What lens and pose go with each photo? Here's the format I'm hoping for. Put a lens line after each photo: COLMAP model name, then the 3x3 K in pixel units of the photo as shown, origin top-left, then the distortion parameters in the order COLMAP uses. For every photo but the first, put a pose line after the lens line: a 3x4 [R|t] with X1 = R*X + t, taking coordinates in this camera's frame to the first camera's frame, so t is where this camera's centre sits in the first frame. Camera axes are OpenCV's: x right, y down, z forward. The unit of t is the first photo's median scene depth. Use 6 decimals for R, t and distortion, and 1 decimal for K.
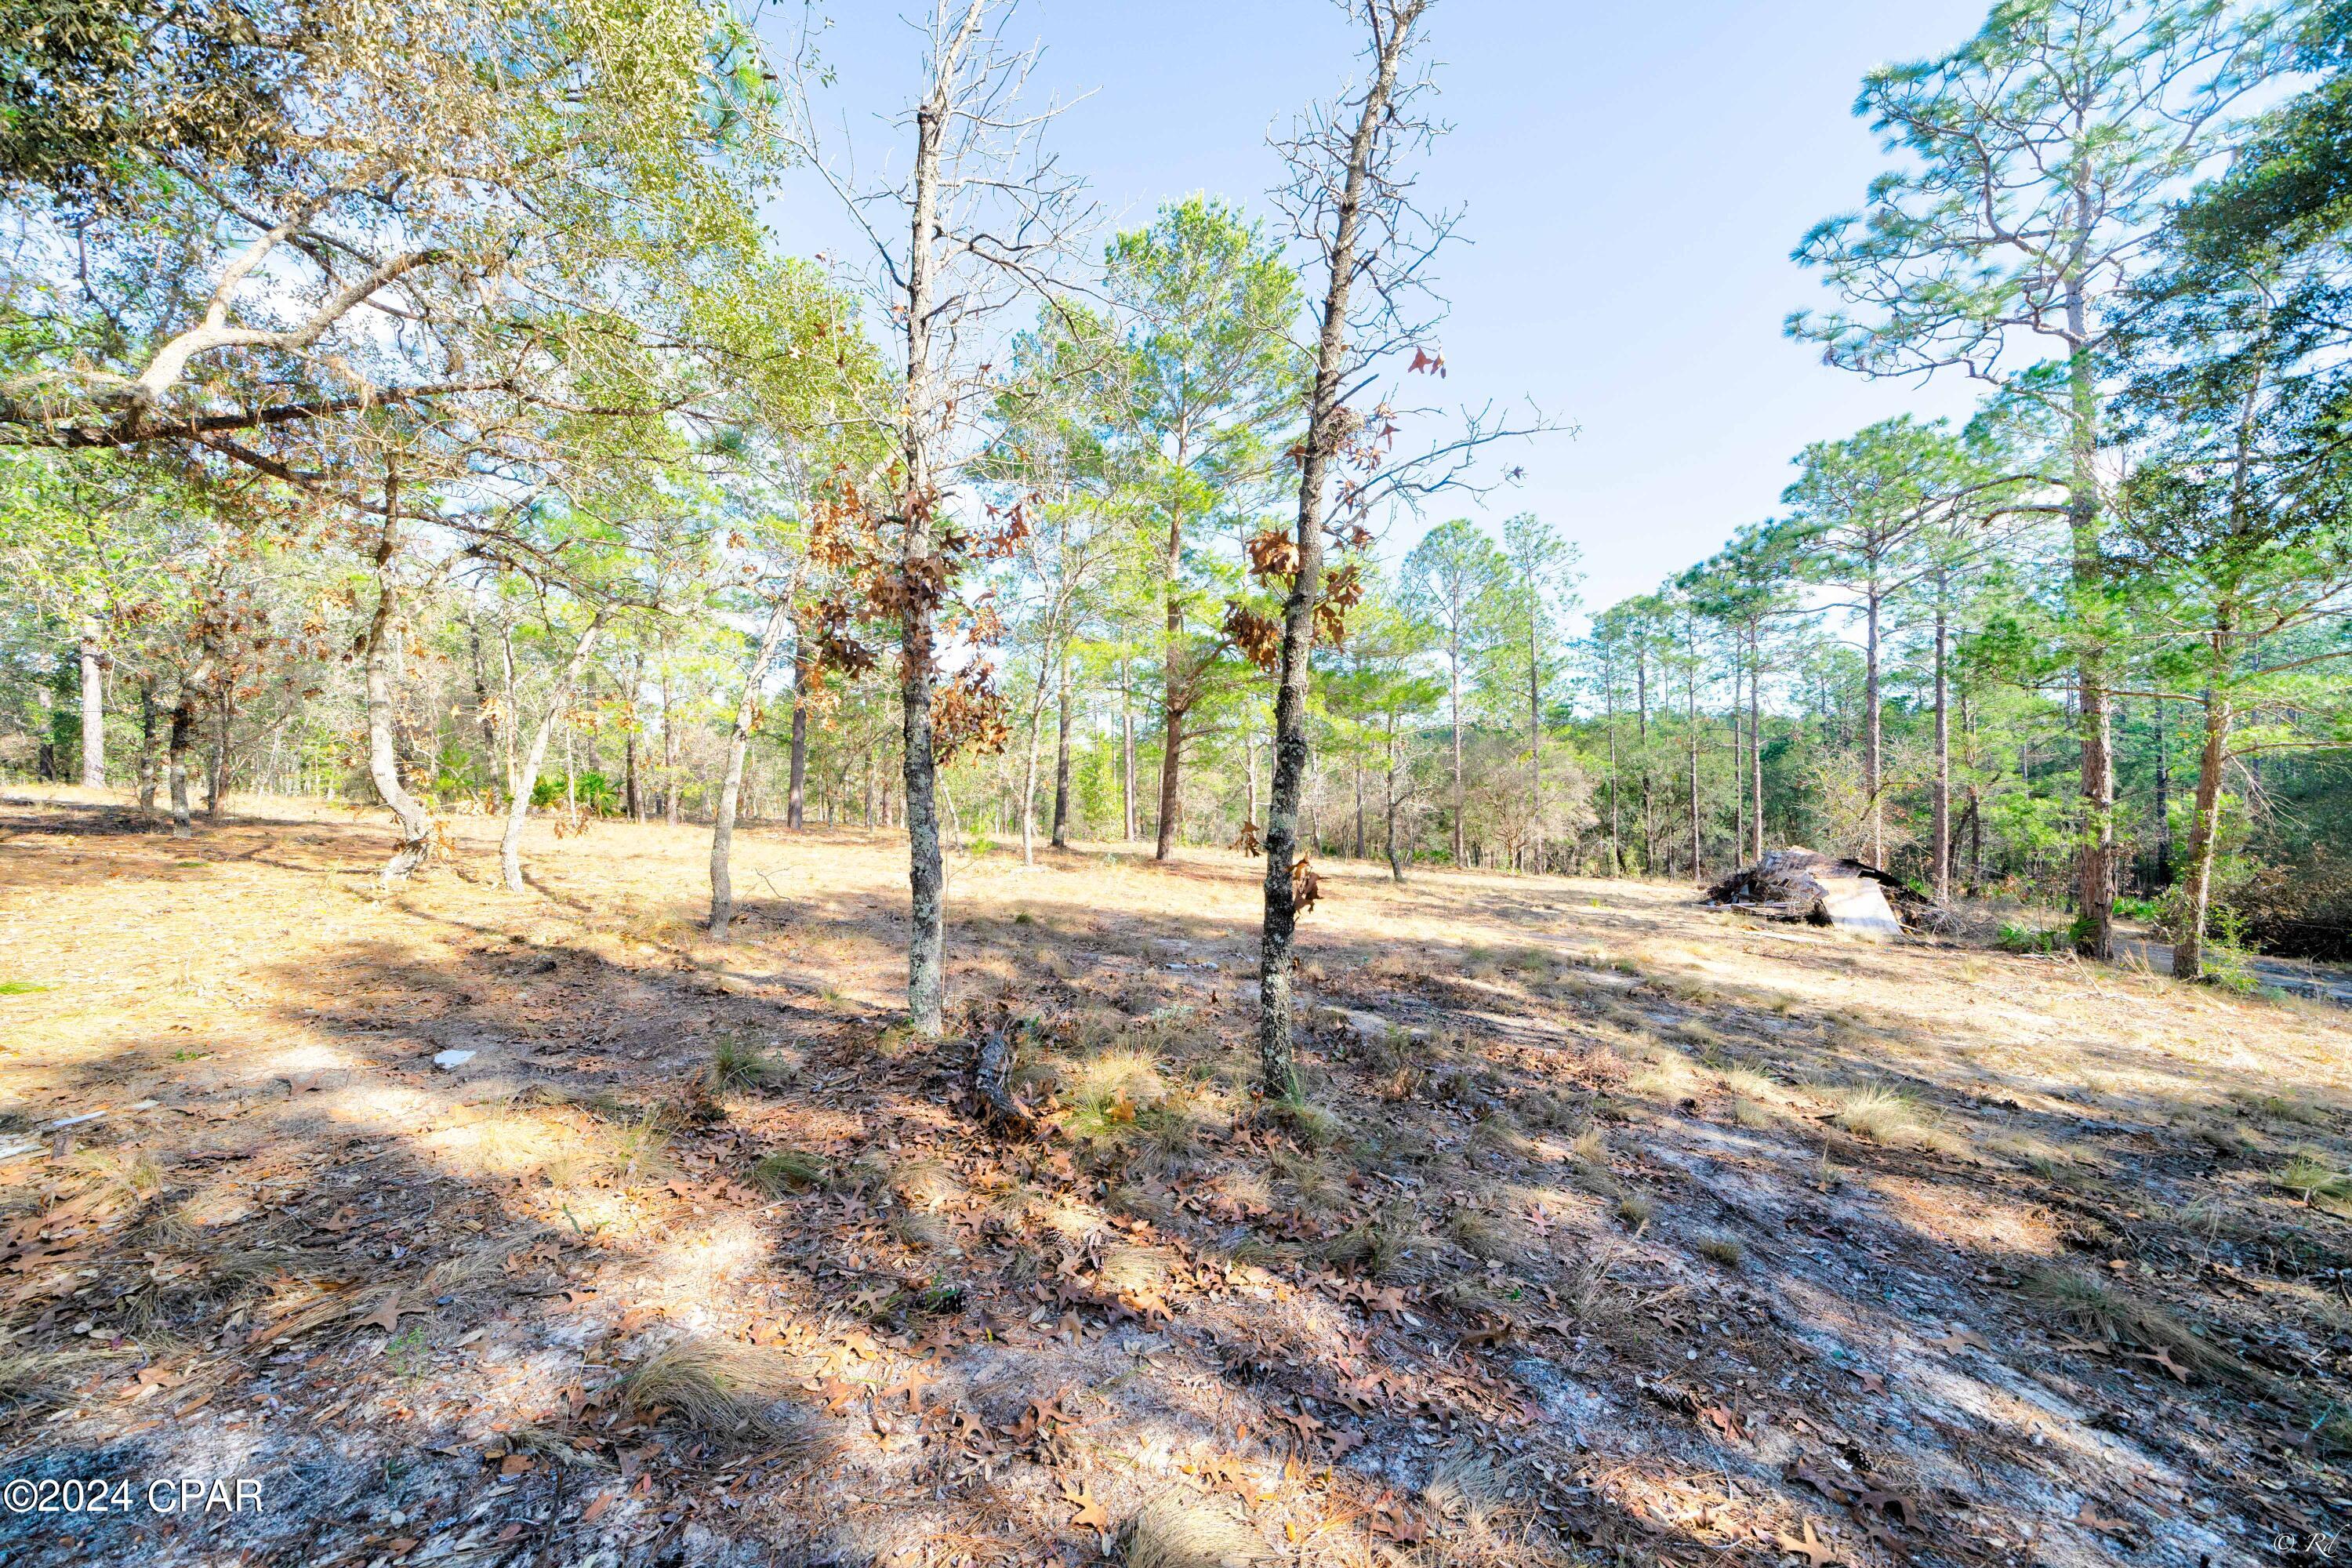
lens RADIAL K [[817.0, 0, 1169.0], [0, 817.0, 781.6], [0, 0, 1]] dist [-0.002522, -0.000082]
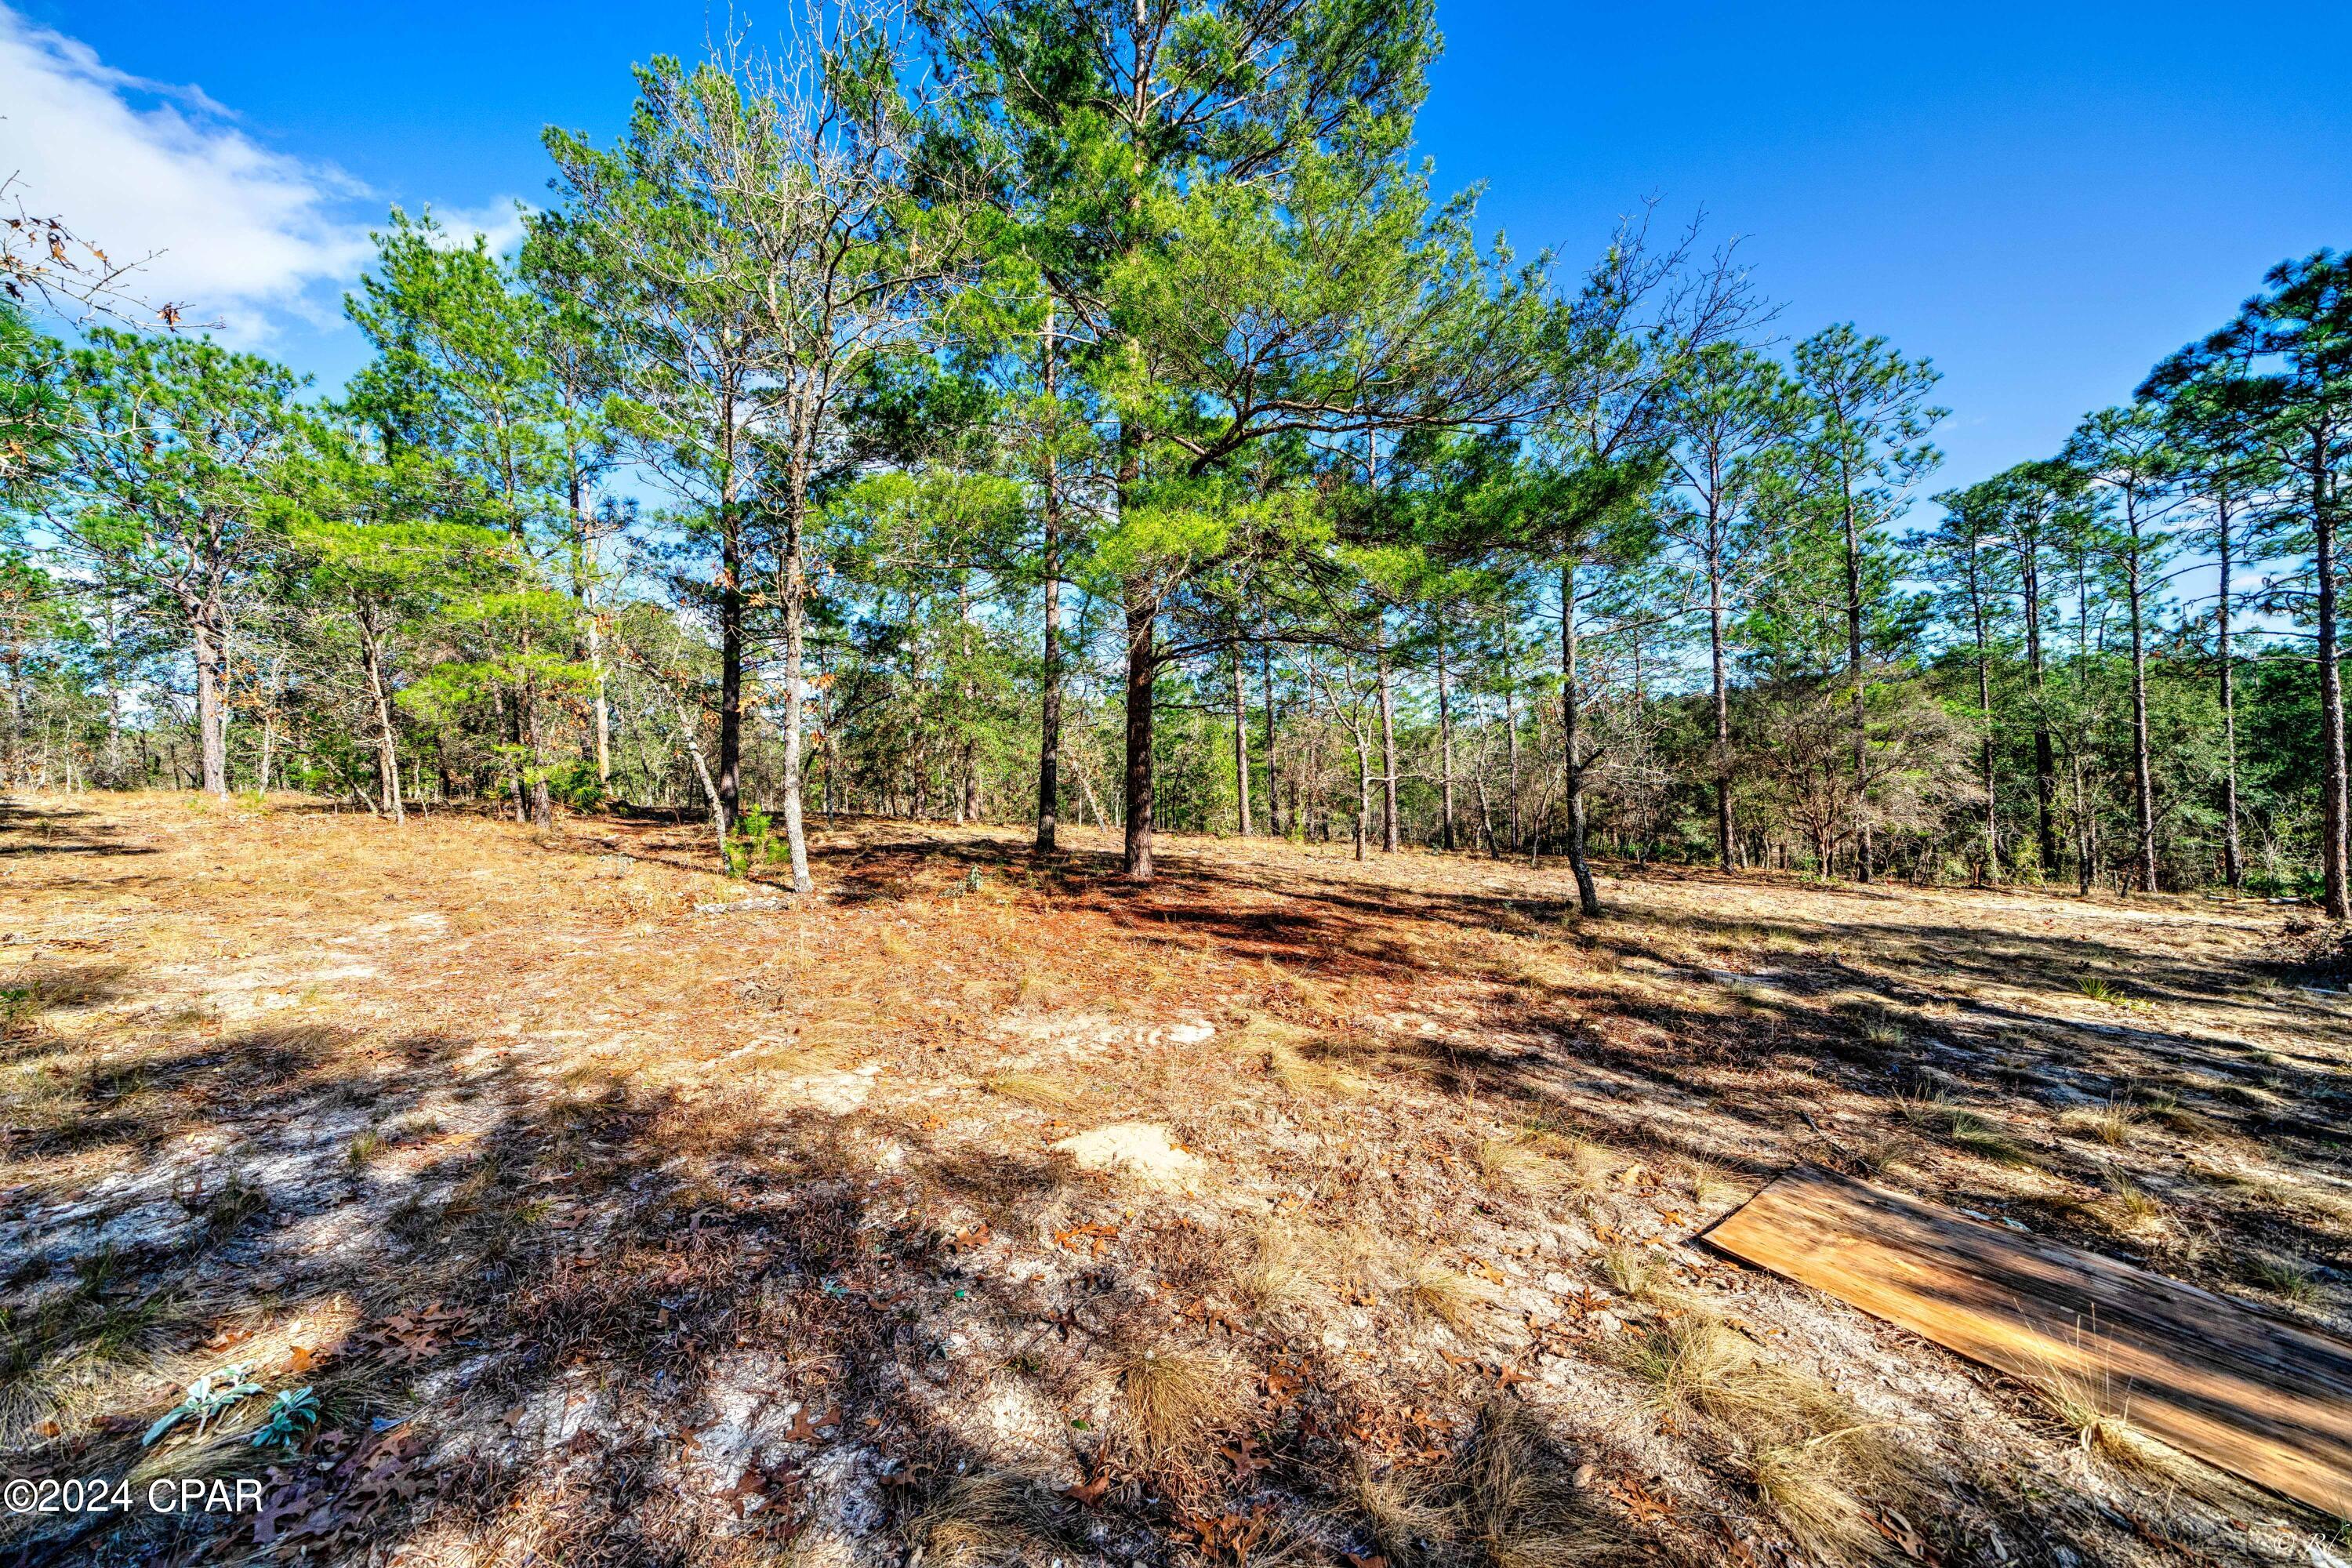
lens RADIAL K [[817.0, 0, 1185.0], [0, 817.0, 785.6], [0, 0, 1]] dist [-0.002522, -0.000082]
pose [[0.967973, -0.022237, -0.250067, 0.084983], [0.026762, 0.999534, 0.014710, 0.012058], [0.249624, -0.020931, 0.968117, 0.218452]]
